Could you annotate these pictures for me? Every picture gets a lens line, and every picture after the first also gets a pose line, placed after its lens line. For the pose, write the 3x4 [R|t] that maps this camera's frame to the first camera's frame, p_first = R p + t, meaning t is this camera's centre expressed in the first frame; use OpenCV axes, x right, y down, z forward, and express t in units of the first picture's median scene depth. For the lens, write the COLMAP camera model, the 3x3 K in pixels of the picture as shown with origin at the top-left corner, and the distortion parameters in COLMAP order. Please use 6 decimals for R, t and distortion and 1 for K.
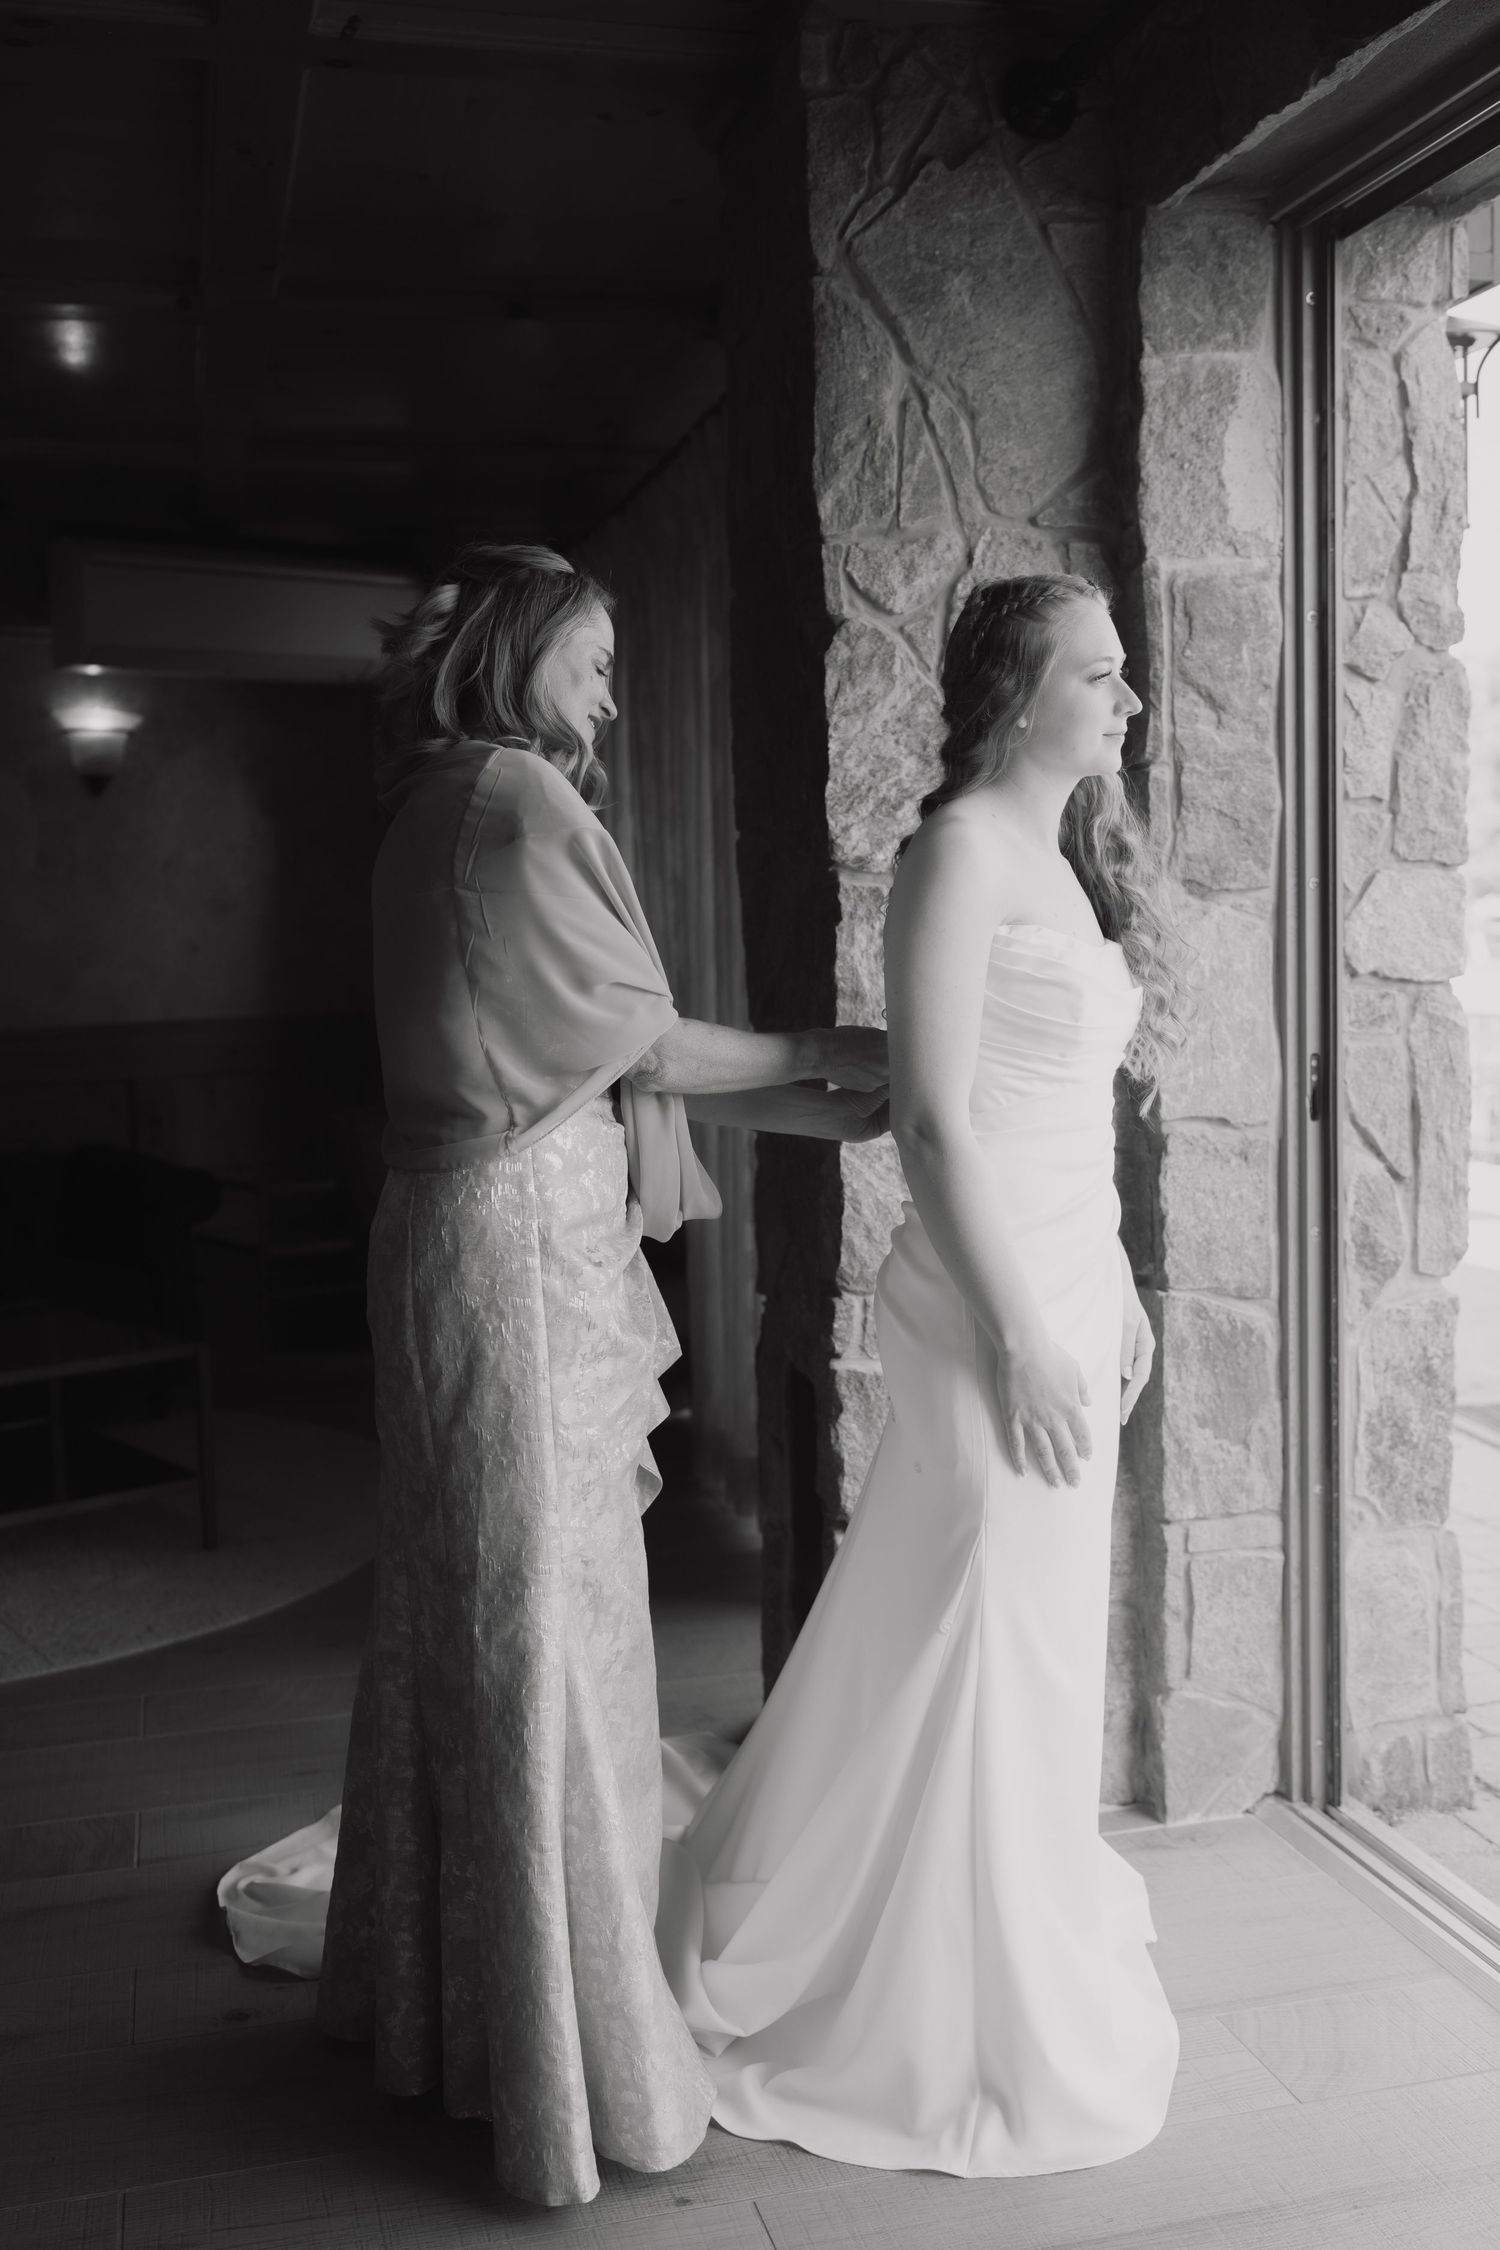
lens RADIAL K [[2254.1, 0, 764.2], [0, 2254.1, 1133.5], [0, 0, 1]] dist [0.007111, 0.000000]
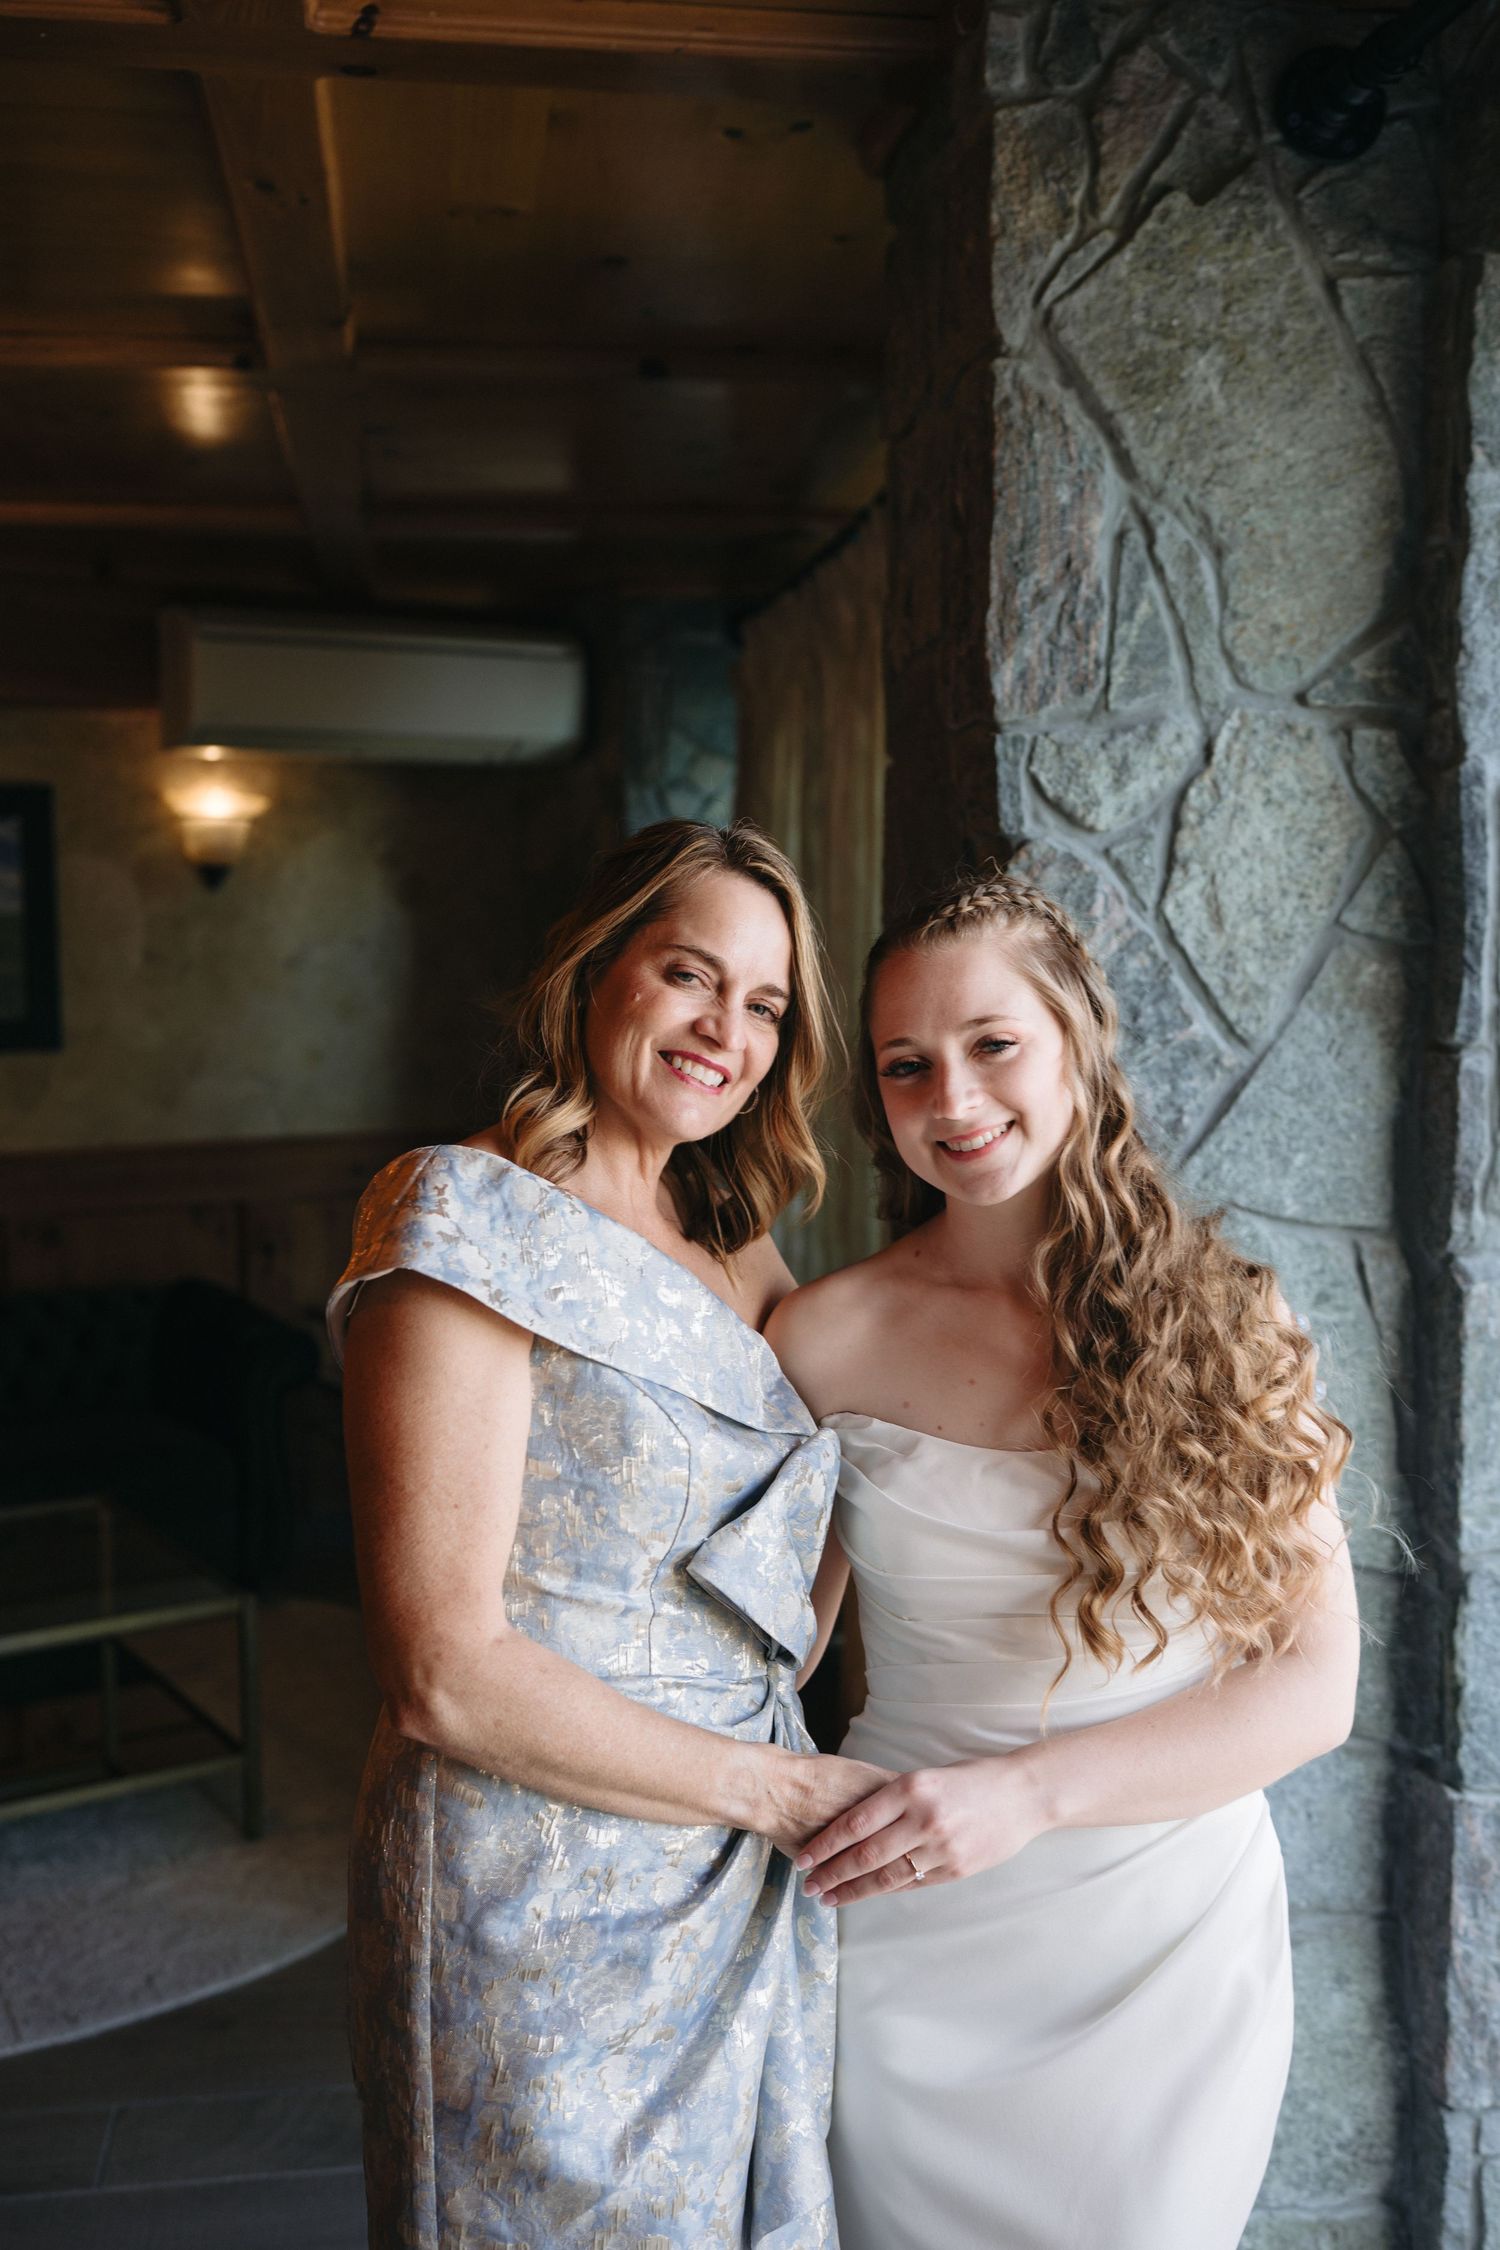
lens RADIAL K [[2254.1, 0, 733.5], [0, 2254.1, 1119.2], [0, 0, 1]] dist [0.007111, 0.000000]
pose [[0.993342, 0.032215, -0.110604, 0.025445], [-0.032756, 0.999459, -0.003070, -0.133814], [0.110445, 0.006673, 0.993860, 0.283951]]
